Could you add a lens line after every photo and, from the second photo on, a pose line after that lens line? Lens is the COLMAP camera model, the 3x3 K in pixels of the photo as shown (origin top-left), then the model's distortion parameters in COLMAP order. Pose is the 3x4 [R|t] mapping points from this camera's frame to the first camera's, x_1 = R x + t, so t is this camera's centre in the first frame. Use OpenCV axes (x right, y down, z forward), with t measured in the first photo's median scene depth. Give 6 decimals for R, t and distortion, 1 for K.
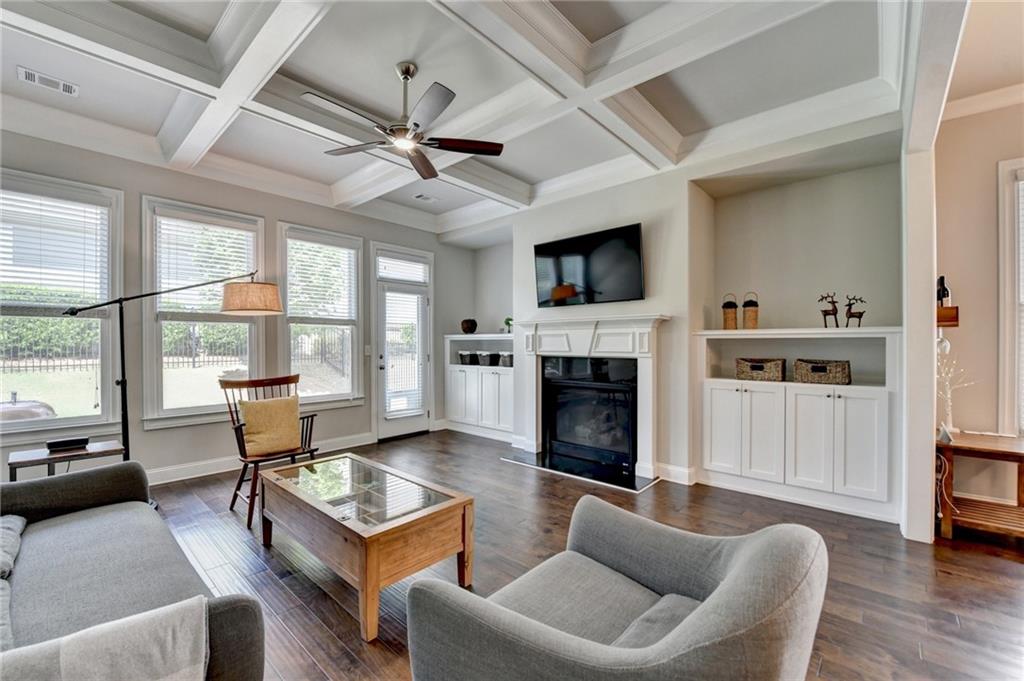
lens RADIAL K [[419.9, 0, 504.6], [0, 419.9, 346.6], [0, 0, 1]] dist [-0.010511, -0.003893]
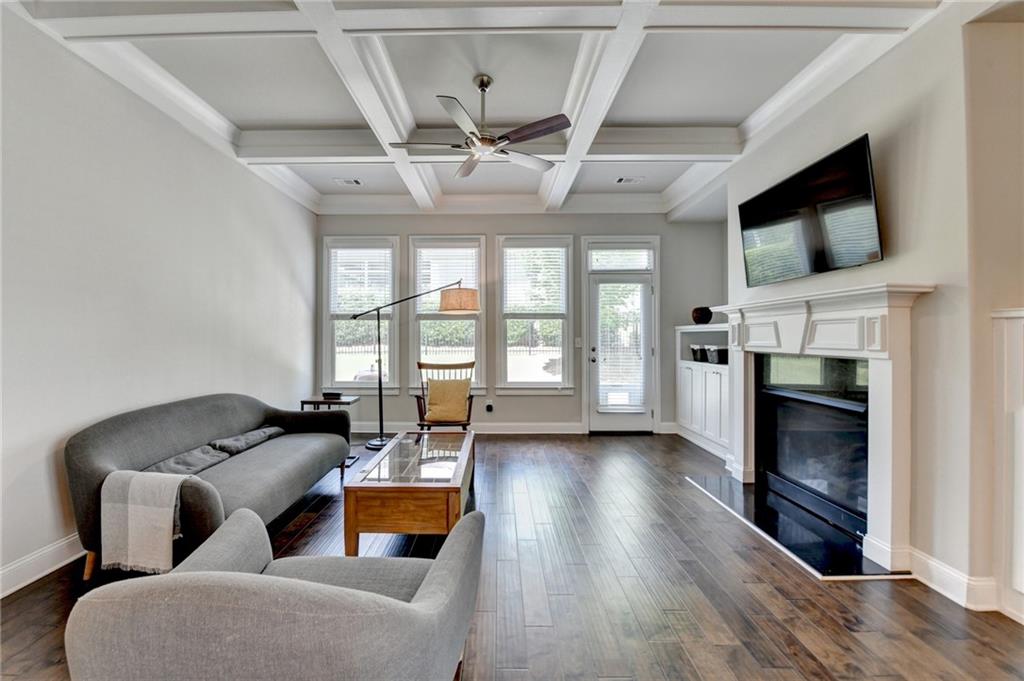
lens RADIAL K [[419.9, 0, 498.3], [0, 419.9, 337.5], [0, 0, 1]] dist [-0.010511, -0.003893]
pose [[0.665555, 0.001786, -0.746347, 0.355482], [-0.005908, 0.999978, -0.002875, 0.000496], [0.746326, 0.006322, 0.665551, 0.186904]]
